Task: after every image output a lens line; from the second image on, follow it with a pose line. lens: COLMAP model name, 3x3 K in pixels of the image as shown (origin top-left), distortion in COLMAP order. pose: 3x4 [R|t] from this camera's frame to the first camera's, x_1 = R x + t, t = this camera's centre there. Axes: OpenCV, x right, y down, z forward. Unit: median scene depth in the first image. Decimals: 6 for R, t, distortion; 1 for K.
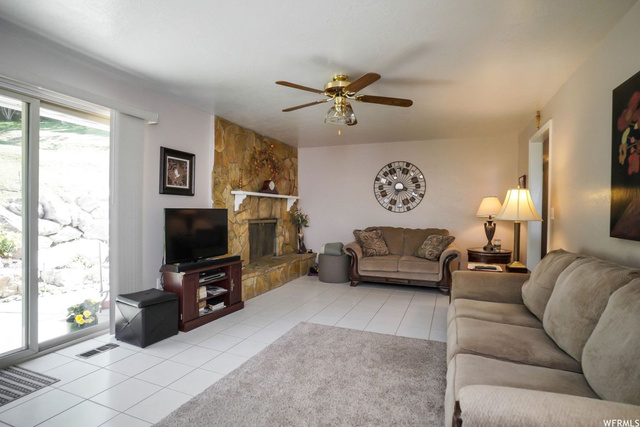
lens RADIAL K [[334.9, 0, 324.5], [0, 334.9, 215.7], [0, 0, 1]] dist [-0.037798, 0.007258]
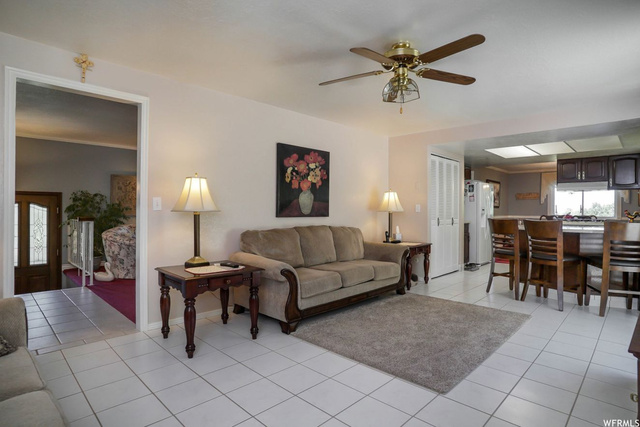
lens RADIAL K [[334.9, 0, 320.4], [0, 334.9, 210.2], [0, 0, 1]] dist [-0.037798, 0.007258]
pose [[-0.916941, -0.017422, 0.398642, -0.060362], [-0.011795, 0.999793, 0.016565, -0.005154], [-0.398848, 0.010487, -0.916957, 1.073157]]
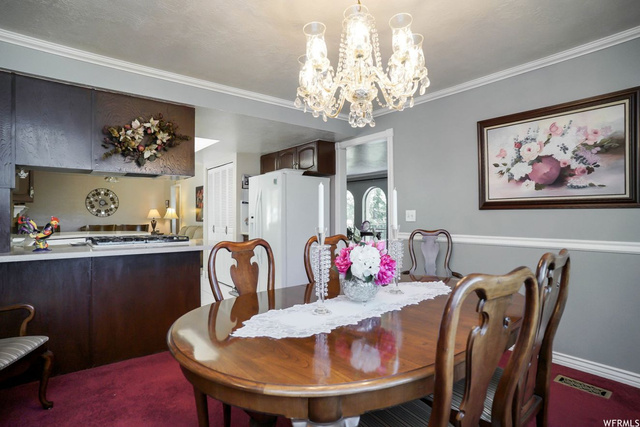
lens RADIAL K [[334.9, 0, 322.9], [0, 334.9, 216.7], [0, 0, 1]] dist [-0.037798, 0.007258]
pose [[0.495588, -0.012135, 0.868473, -0.827892], [0.017890, 0.999833, 0.003762, 0.005577], [-0.868373, 0.013672, 0.495723, -1.038087]]
